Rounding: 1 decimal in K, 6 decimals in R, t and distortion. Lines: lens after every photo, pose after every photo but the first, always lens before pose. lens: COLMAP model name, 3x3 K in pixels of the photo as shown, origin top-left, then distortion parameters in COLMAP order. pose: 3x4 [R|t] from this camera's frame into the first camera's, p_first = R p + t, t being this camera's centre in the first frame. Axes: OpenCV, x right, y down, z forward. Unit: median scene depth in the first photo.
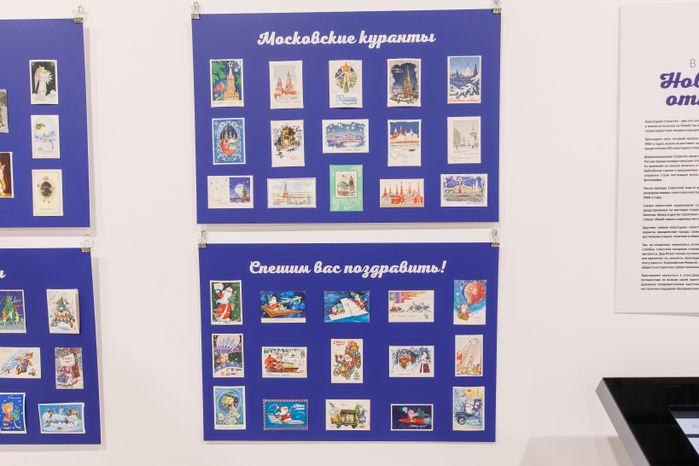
lens RADIAL K [[330.1, 0, 350.4], [0, 330.1, 213.8], [0, 0, 1]] dist [0.007853, -0.004418]
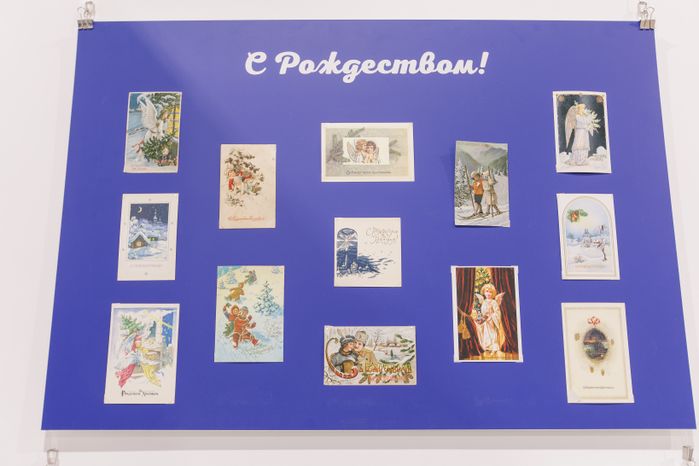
lens RADIAL K [[697.6, 0, 346.3], [0, 697.6, 233.3], [0, 0, 1]] dist [-0.021541, 0.000000]
pose [[0.999706, 0.010025, 0.022082, -1.298358], [-0.004207, 0.968444, -0.249195, 0.020555], [-0.023884, 0.249029, 0.968201, 0.014435]]
